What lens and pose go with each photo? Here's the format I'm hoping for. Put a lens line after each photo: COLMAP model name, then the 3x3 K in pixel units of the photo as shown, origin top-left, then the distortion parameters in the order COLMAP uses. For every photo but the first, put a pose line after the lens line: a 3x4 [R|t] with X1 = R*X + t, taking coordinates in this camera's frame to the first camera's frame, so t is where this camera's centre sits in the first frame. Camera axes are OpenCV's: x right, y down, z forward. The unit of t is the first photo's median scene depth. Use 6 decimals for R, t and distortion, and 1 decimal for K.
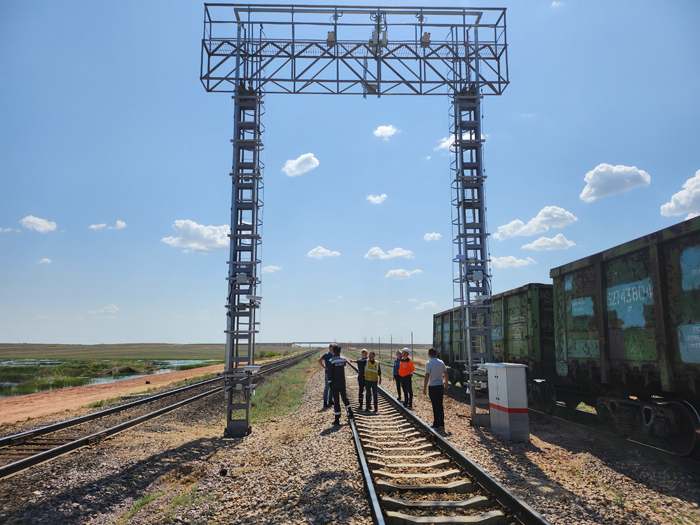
lens RADIAL K [[503.0, 0, 347.9], [0, 503.0, 264.7], [0, 0, 1]] dist [-0.002823, -0.034667]
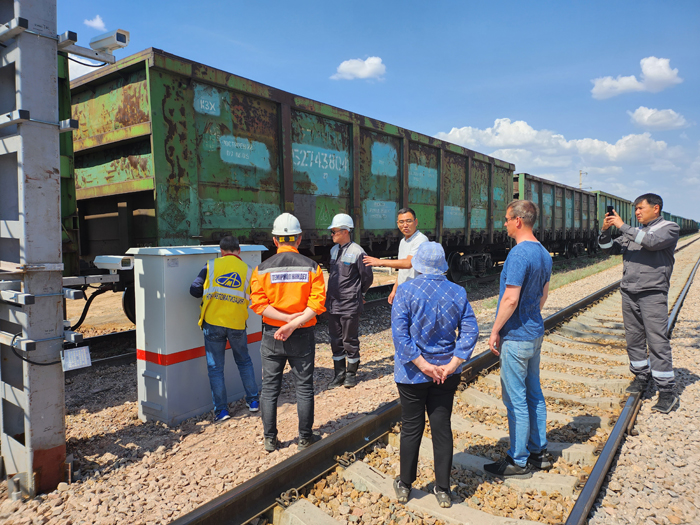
lens RADIAL K [[503.0, 0, 350.8], [0, 503.0, 264.1], [0, 0, 1]] dist [-0.002823, -0.034667]
pose [[-0.795559, -0.068666, 0.601972, -0.063347], [-0.118332, 0.992033, -0.043226, 0.290008], [-0.594208, -0.105621, -0.797346, 1.711731]]
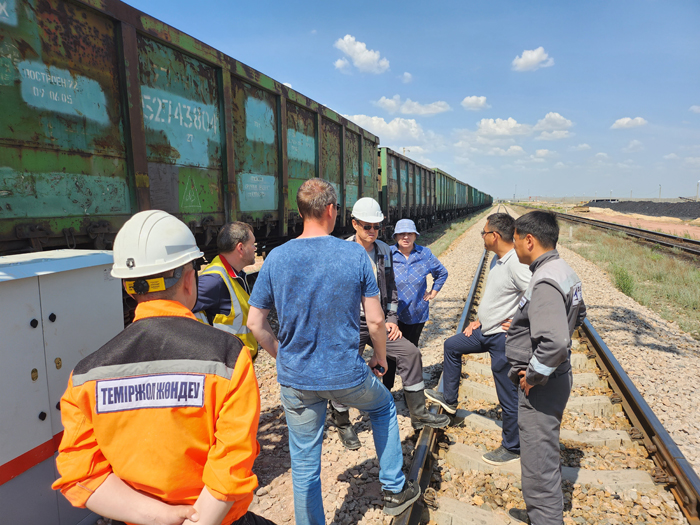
lens RADIAL K [[503.0, 0, 373.5], [0, 503.0, 277.3], [0, 0, 1]] dist [-0.002823, -0.034667]
pose [[-0.961514, -0.063012, 0.267433, 0.128625], [-0.066189, 0.997803, -0.002873, 0.261820], [-0.266664, -0.020464, -0.963572, 1.581086]]
